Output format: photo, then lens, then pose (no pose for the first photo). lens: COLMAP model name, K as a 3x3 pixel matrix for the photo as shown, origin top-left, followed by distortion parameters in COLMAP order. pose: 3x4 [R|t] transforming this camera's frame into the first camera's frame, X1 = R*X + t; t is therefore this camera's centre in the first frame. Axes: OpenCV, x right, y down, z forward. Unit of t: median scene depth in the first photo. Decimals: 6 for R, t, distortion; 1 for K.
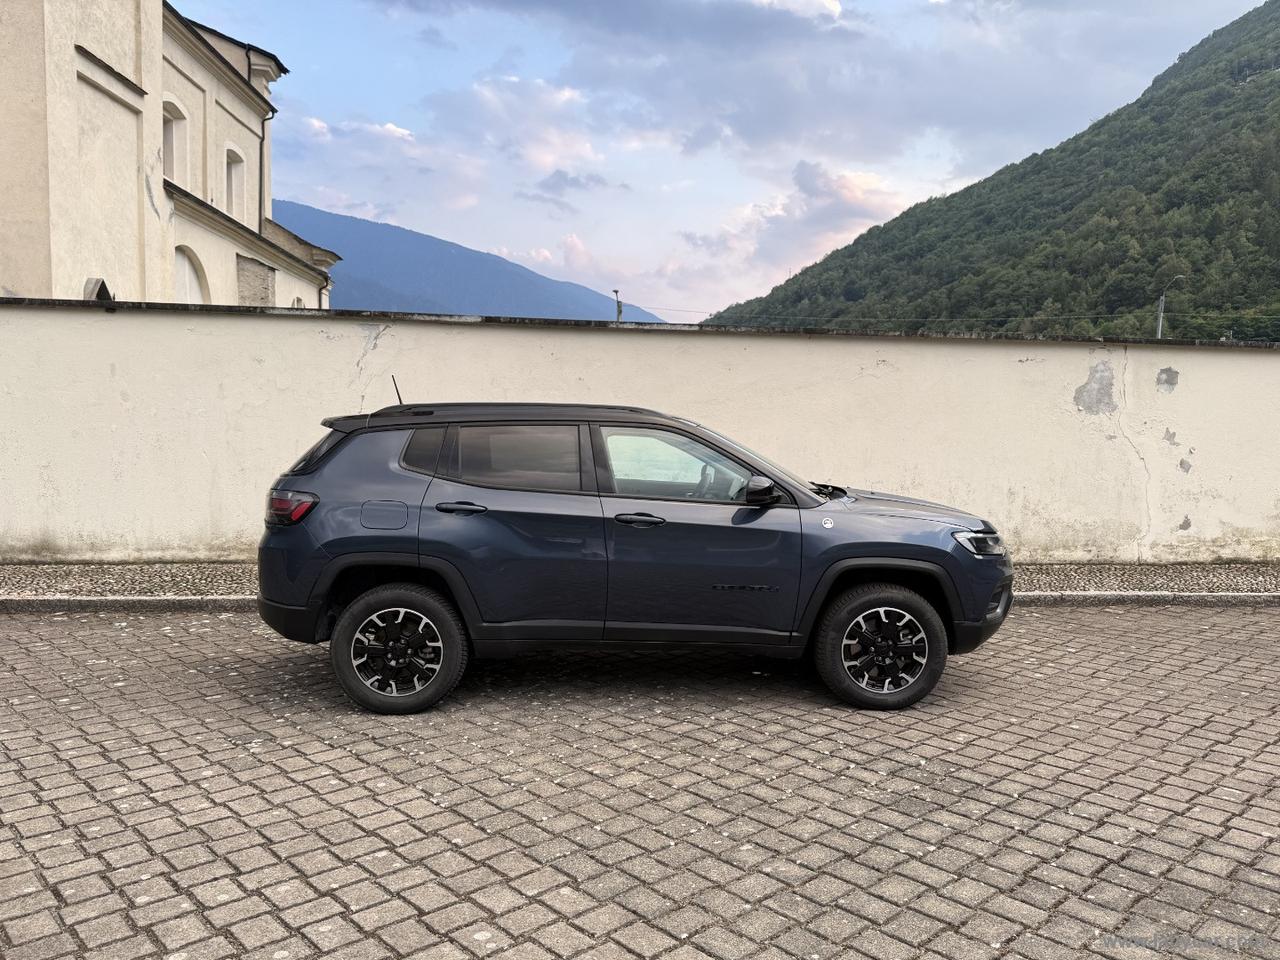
lens RADIAL K [[951.3, 0, 636.8], [0, 951.3, 518.7], [0, 0, 1]] dist [0.135382, -0.257080]
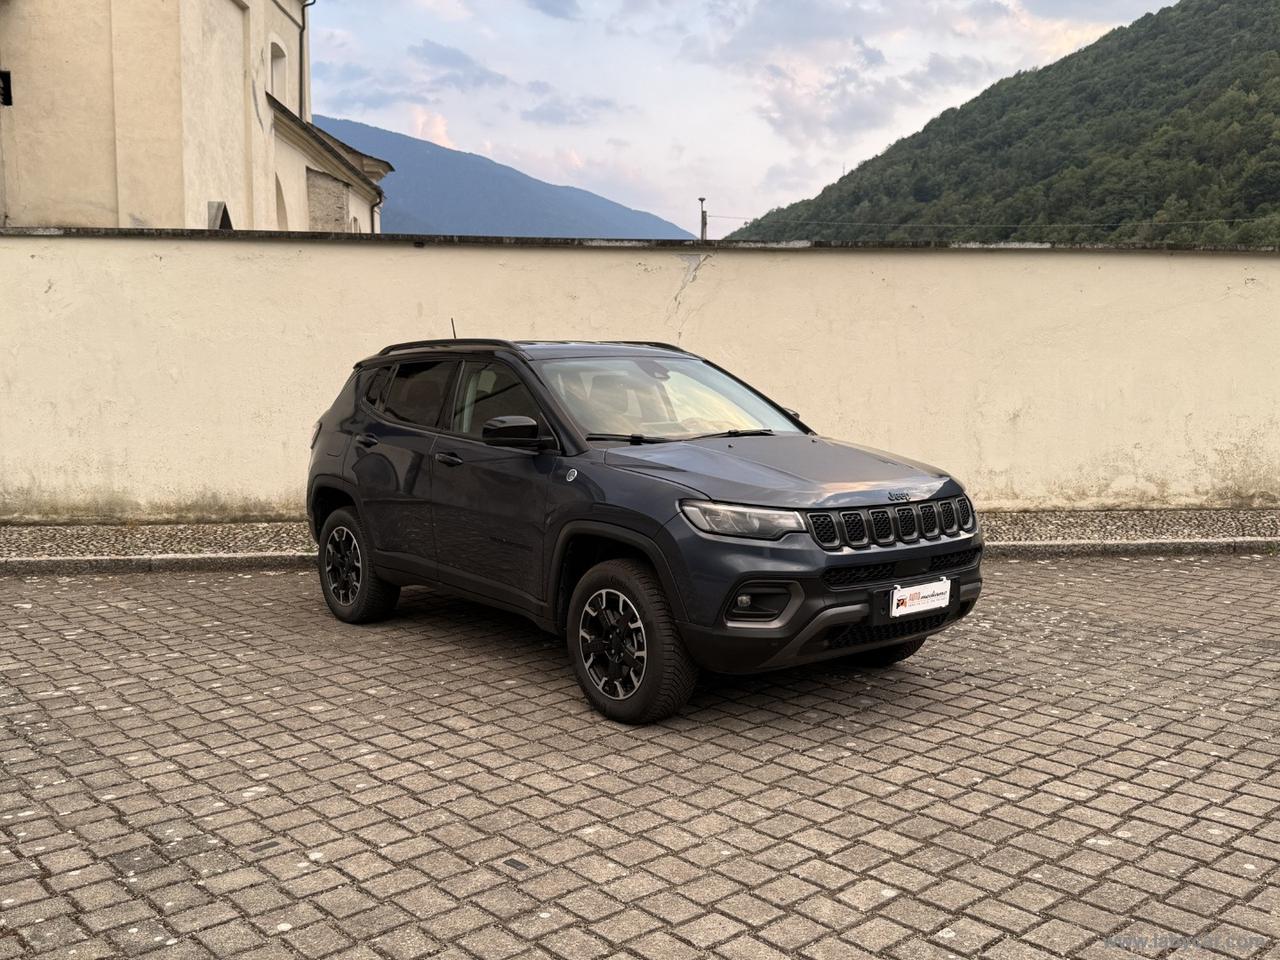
lens RADIAL K [[1164.0, 0, 622.2], [0, 1164.0, 496.5], [0, 0, 1]] dist [0.112211, -0.190086]
pose [[0.999529, -0.014389, -0.027124, -0.094604], [0.014877, 0.999729, 0.017883, 0.002528], [0.026860, -0.018278, 0.999472, -0.035757]]
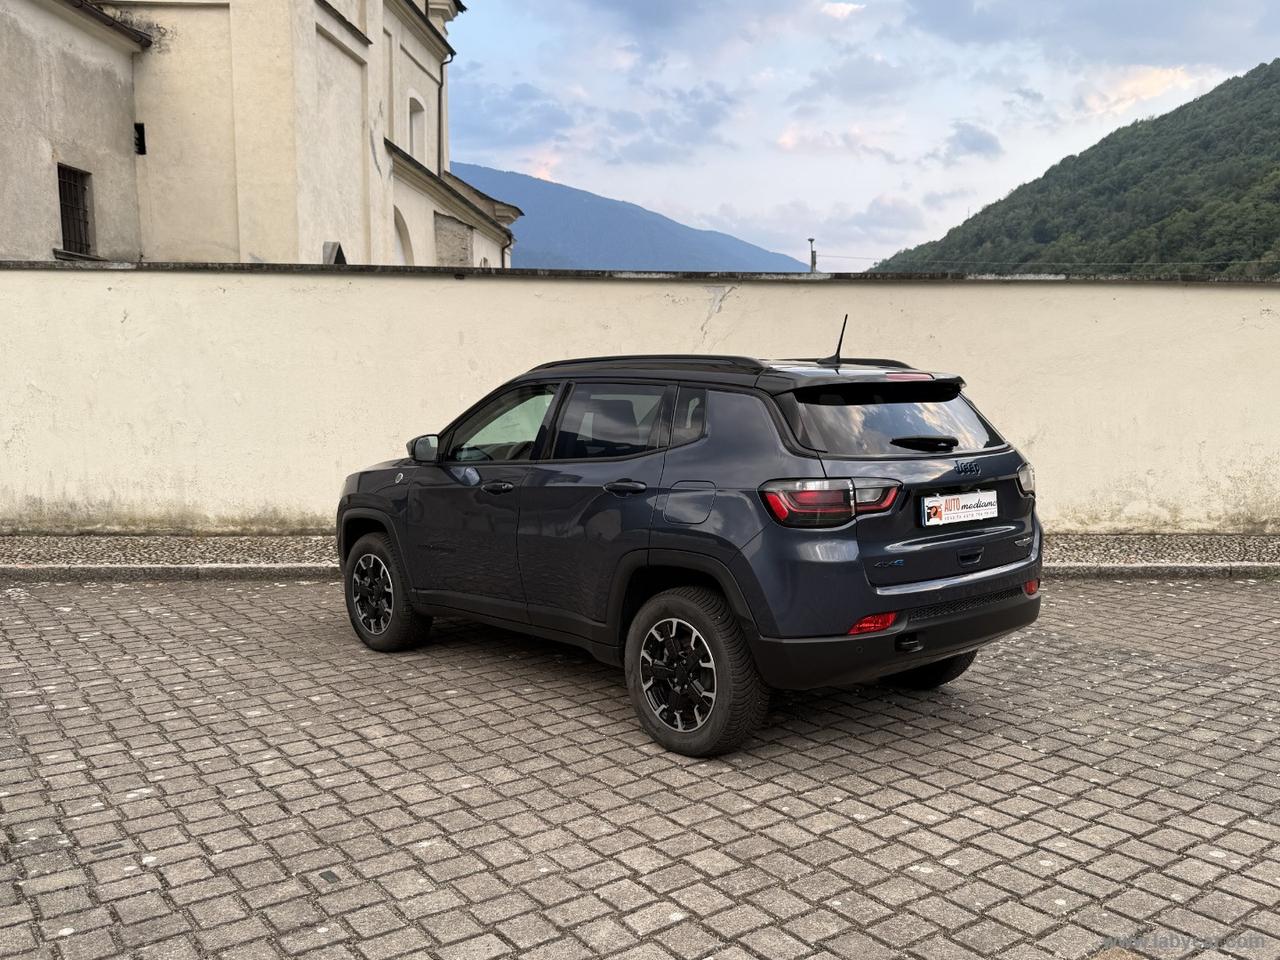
lens RADIAL K [[1066.2, 0, 690.9], [0, 1066.2, 536.5], [0, 0, 1]] dist [0.064018, -0.096276]
pose [[0.995922, -0.000807, -0.090218, -0.061690], [0.004155, 0.999309, 0.036926, 0.002972], [0.090126, -0.037151, 0.995237, -0.022738]]
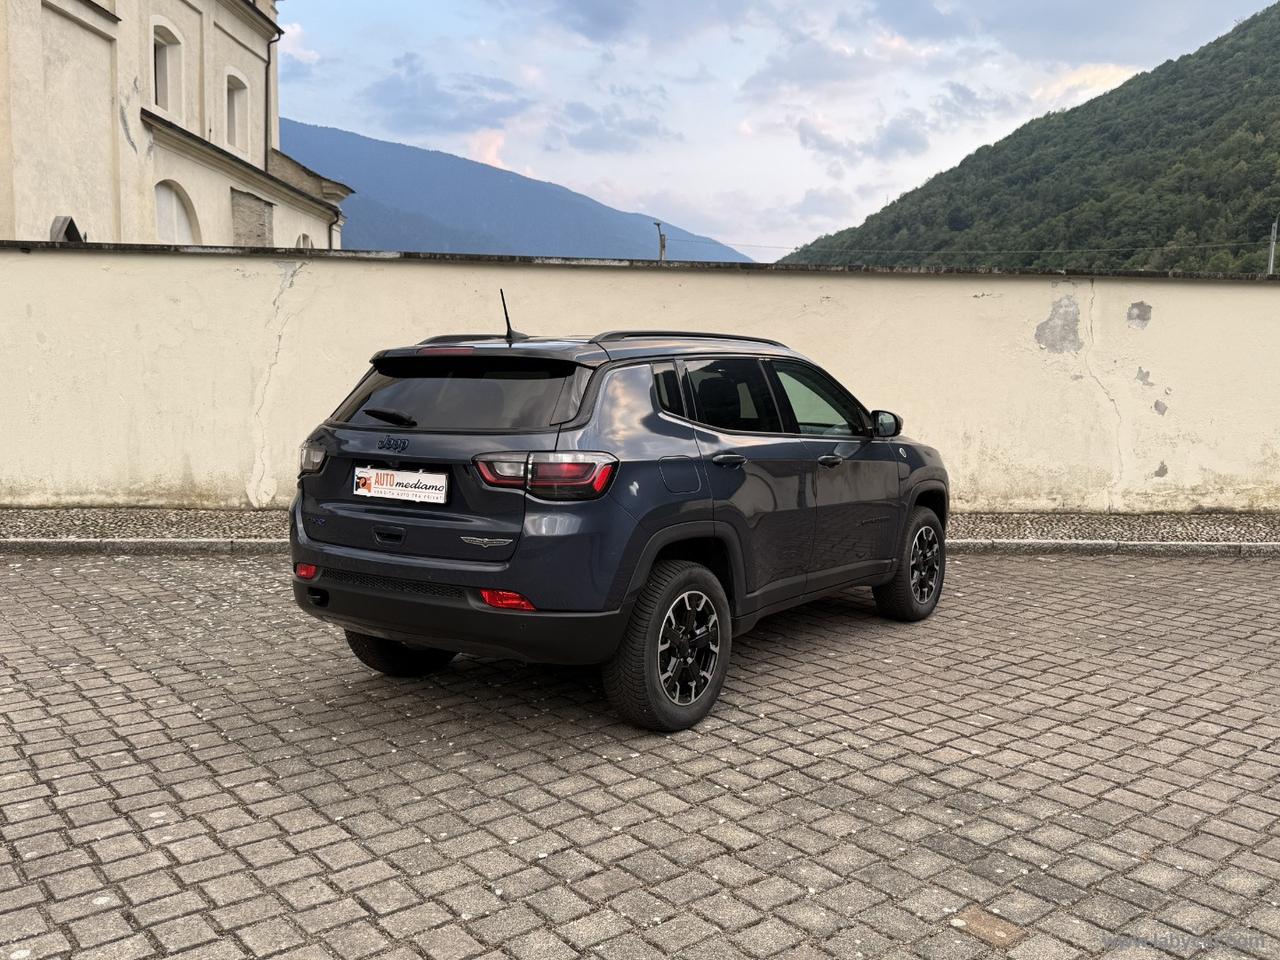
lens RADIAL K [[1067.5, 0, 661.0], [0, 1067.5, 486.9], [0, 0, 1]] dist [0.091723, -0.154598]
pose [[0.998725, 0.002063, -0.050449, 0.046375], [-0.001639, 0.999963, 0.008430, 0.004408], [0.050464, -0.008336, 0.998691, -0.019722]]
